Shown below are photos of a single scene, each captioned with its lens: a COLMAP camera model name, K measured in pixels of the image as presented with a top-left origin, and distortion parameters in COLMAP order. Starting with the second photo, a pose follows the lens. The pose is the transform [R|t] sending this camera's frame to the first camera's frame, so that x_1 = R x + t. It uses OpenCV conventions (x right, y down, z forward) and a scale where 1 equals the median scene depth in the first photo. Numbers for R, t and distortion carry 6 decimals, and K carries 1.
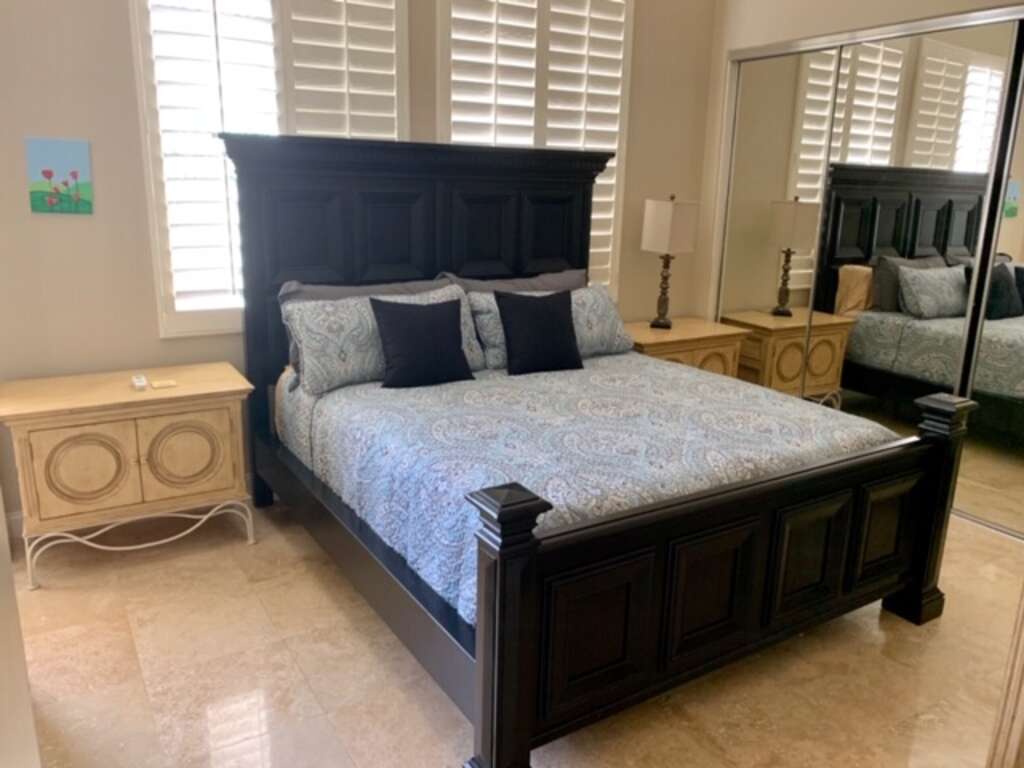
lens RADIAL K [[784.8, 0, 511.2], [0, 784.8, 384.2], [0, 0, 1]] dist [0.011438, -0.014110]
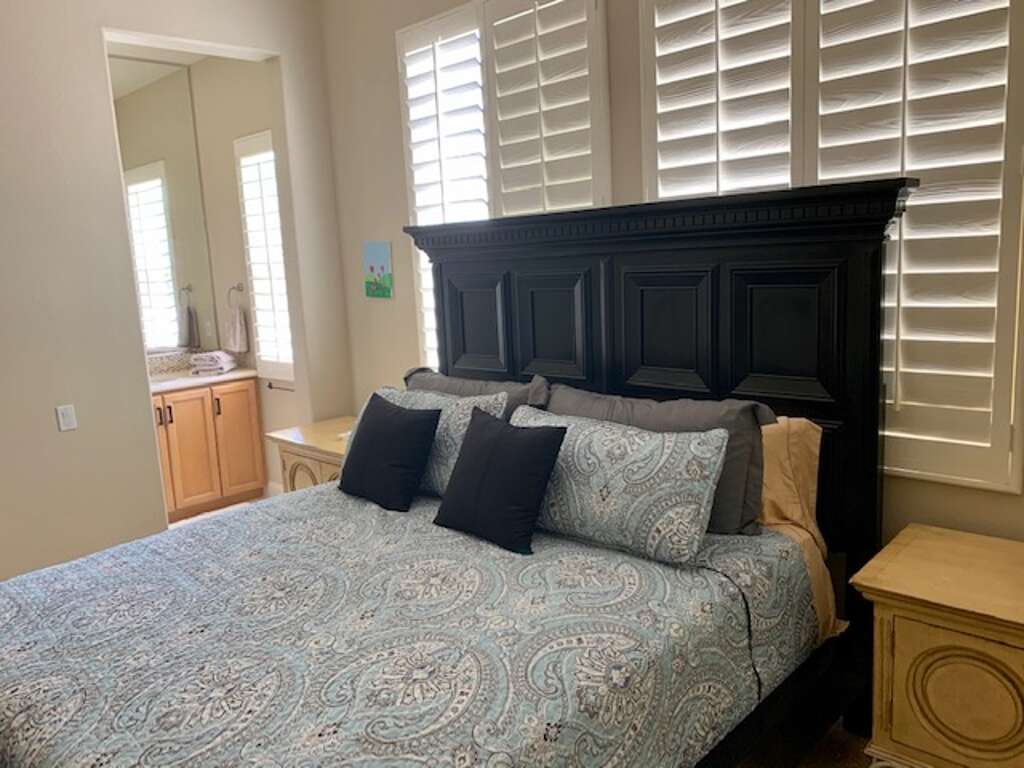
lens RADIAL K [[784.8, 0, 511.3], [0, 784.8, 381.3], [0, 0, 1]] dist [0.011438, -0.014110]
pose [[0.245668, 0.115918, -0.962398, 0.617257], [-0.189539, 0.979404, 0.069583, -0.179100], [0.950643, 0.165318, 0.262579, 0.745026]]
